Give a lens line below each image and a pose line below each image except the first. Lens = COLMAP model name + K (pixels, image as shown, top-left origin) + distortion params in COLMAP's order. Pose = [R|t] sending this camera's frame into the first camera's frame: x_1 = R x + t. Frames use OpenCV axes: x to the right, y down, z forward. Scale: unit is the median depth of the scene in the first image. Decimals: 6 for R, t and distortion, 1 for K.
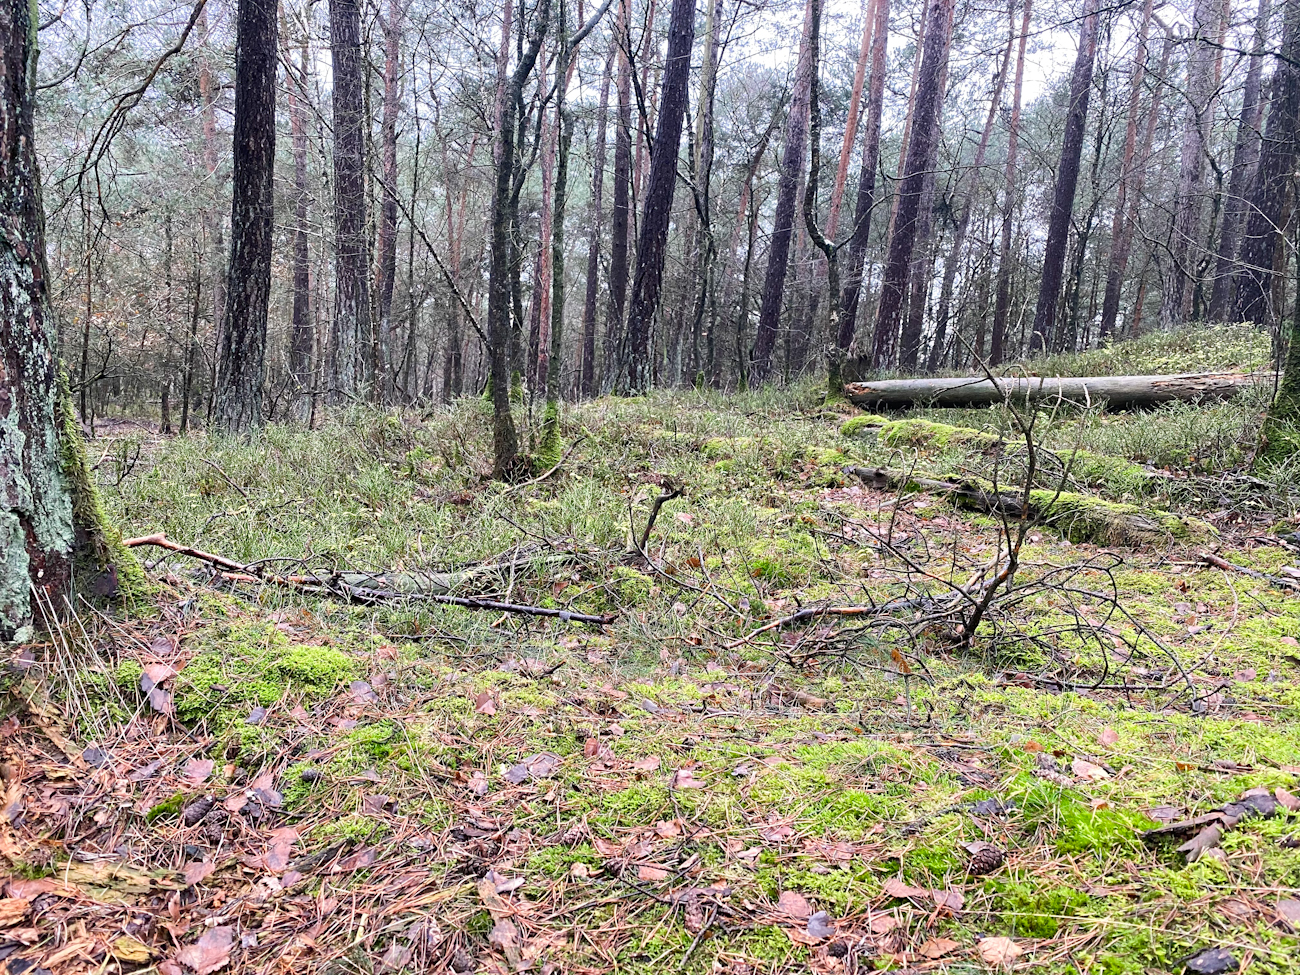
lens RADIAL K [[1004.5, 0, 647.8], [0, 1004.5, 462.5], [0, 0, 1]] dist [0.023438, -0.003233]
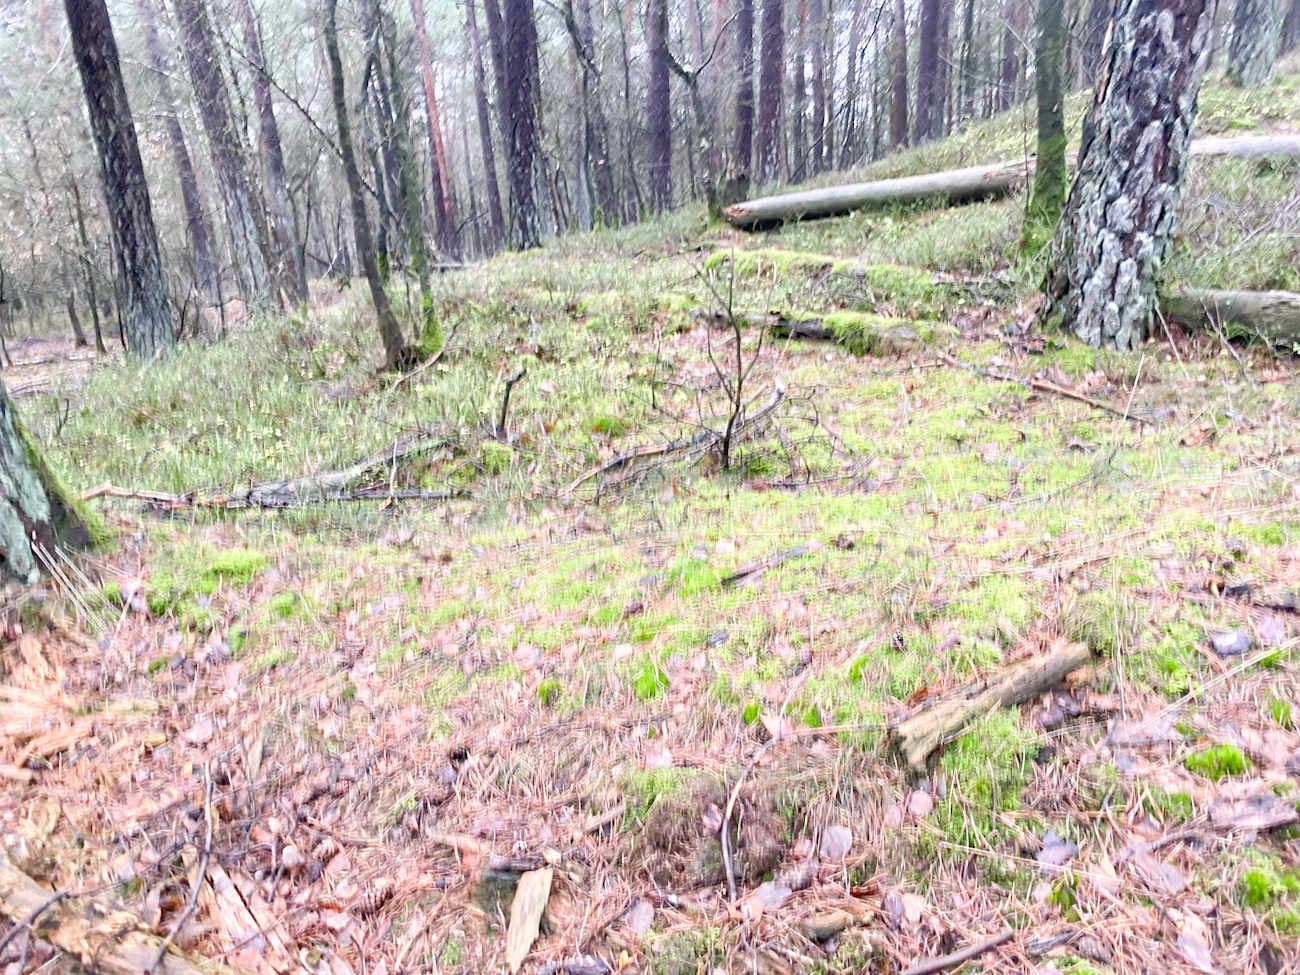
lens RADIAL K [[1058.1, 0, 650.0], [0, 1058.1, 487.5], [0, 0, 1]] dist [0.044841, -0.001437]
pose [[0.986080, -0.166067, 0.008261, 0.177781], [0.161309, 0.967513, 0.194673, -0.073731], [-0.040322, -0.190630, 0.980833, -0.349003]]
